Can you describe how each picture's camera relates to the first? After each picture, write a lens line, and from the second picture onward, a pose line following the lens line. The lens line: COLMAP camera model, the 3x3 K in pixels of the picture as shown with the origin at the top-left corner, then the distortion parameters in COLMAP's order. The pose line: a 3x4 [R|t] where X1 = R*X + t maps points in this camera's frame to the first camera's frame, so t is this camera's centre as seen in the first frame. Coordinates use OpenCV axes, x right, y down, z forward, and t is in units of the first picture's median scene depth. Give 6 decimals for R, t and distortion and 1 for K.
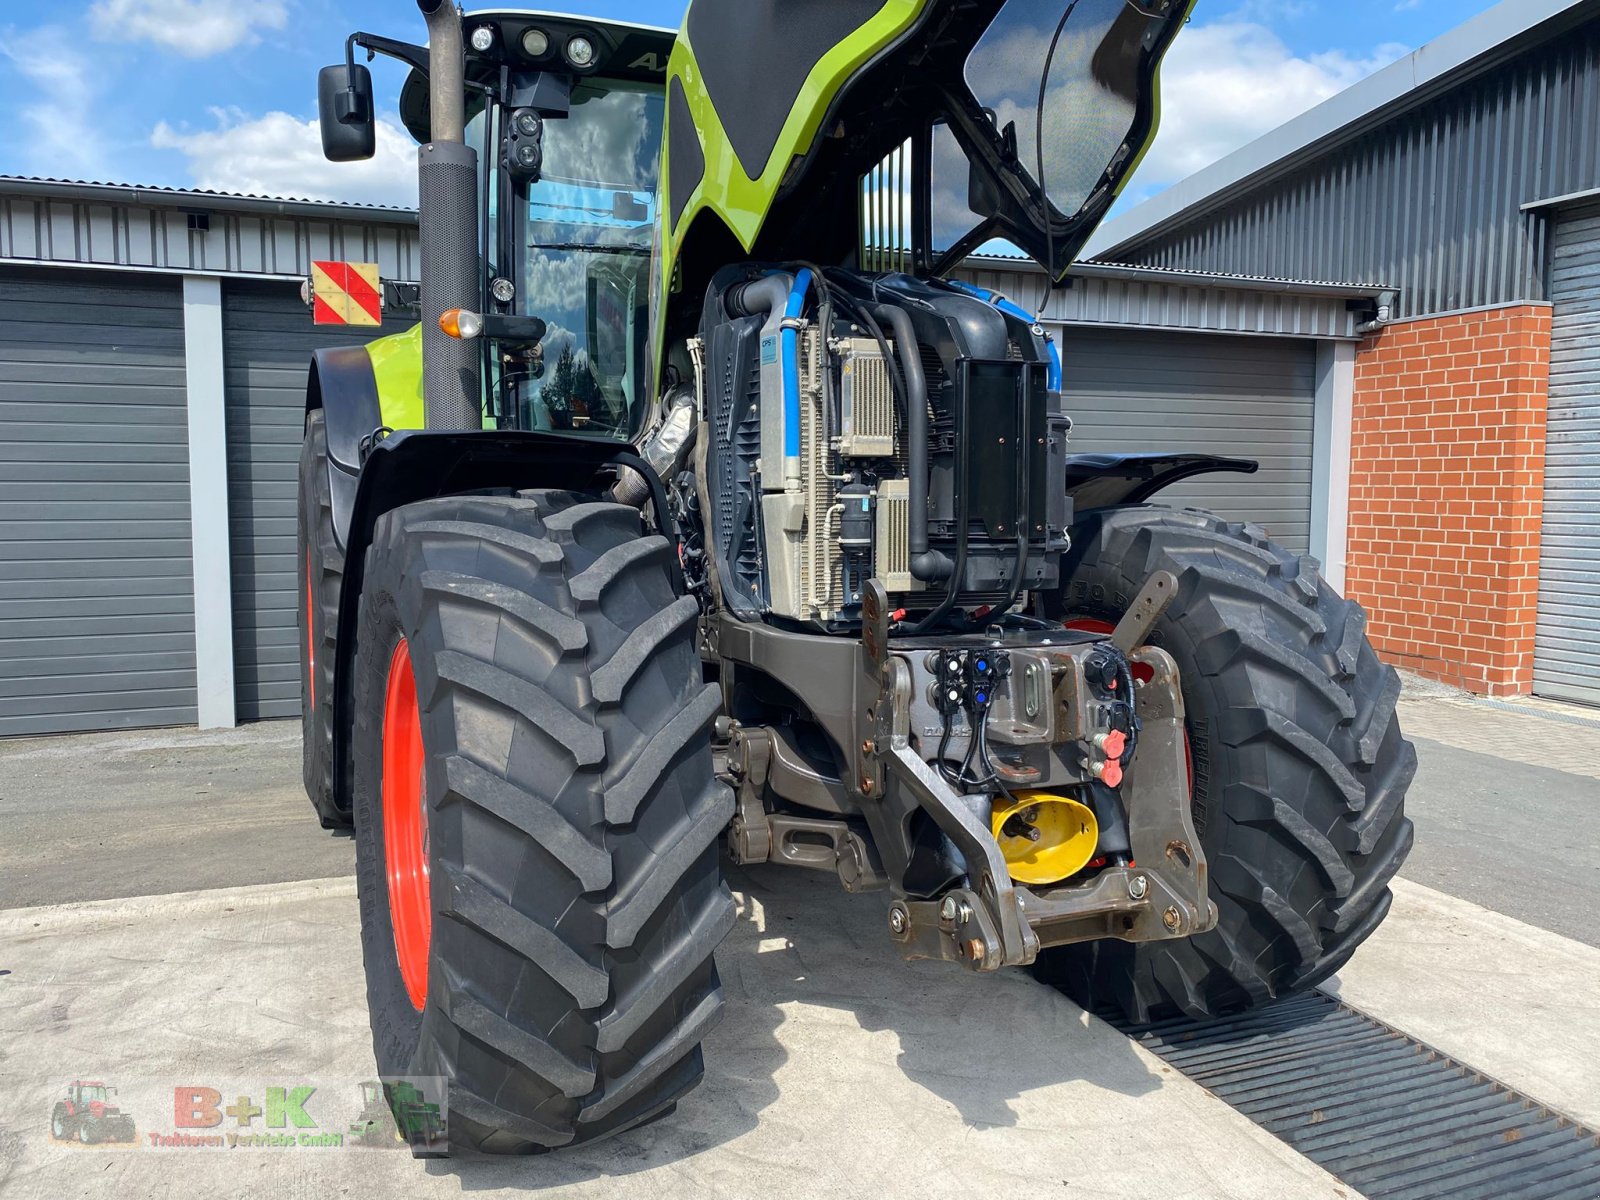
lens RADIAL K [[1230.7, 0, 795.3], [0, 1230.7, 595.9], [0, 0, 1]] dist [0.030751, -0.041765]
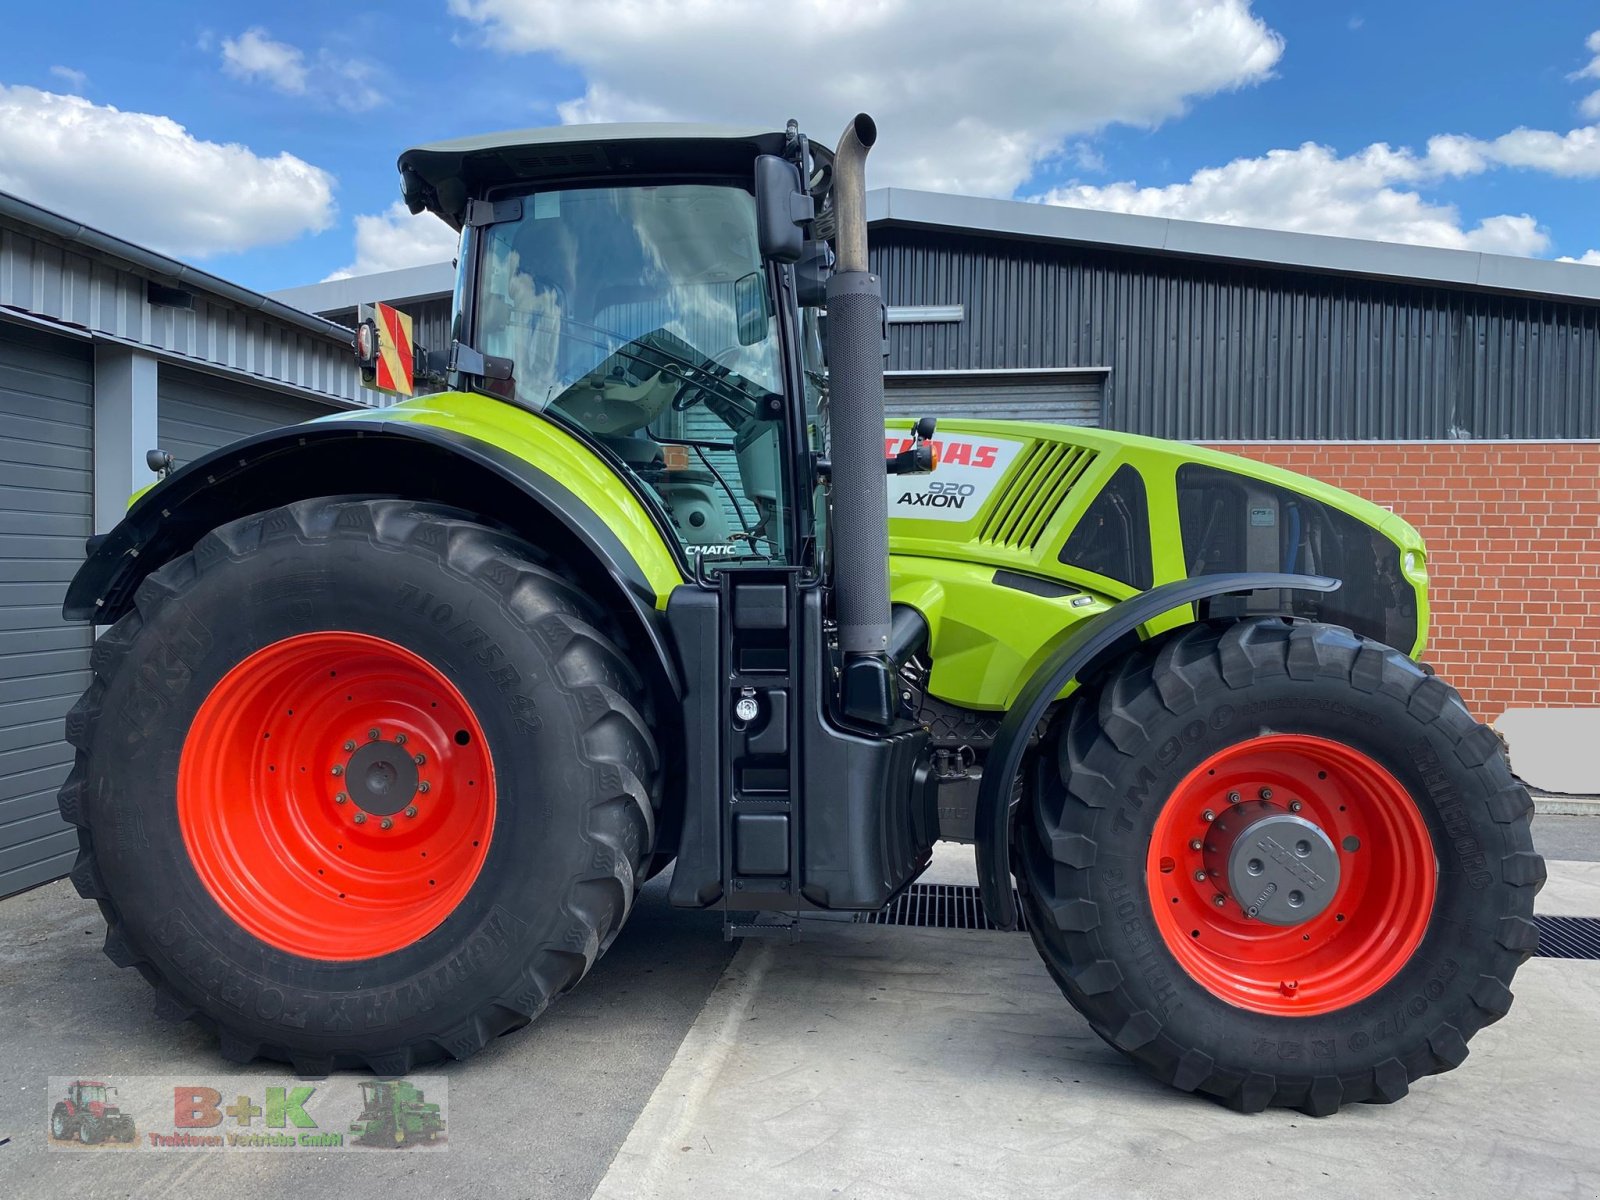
lens RADIAL K [[1230.7, 0, 786.9], [0, 1230.7, 596.4], [0, 0, 1]] dist [0.030751, -0.041765]
pose [[0.480946, -0.018989, 0.876544, -0.690068], [0.071448, 0.997289, -0.017598, -0.049770], [-0.873834, 0.071091, 0.480999, 0.333854]]
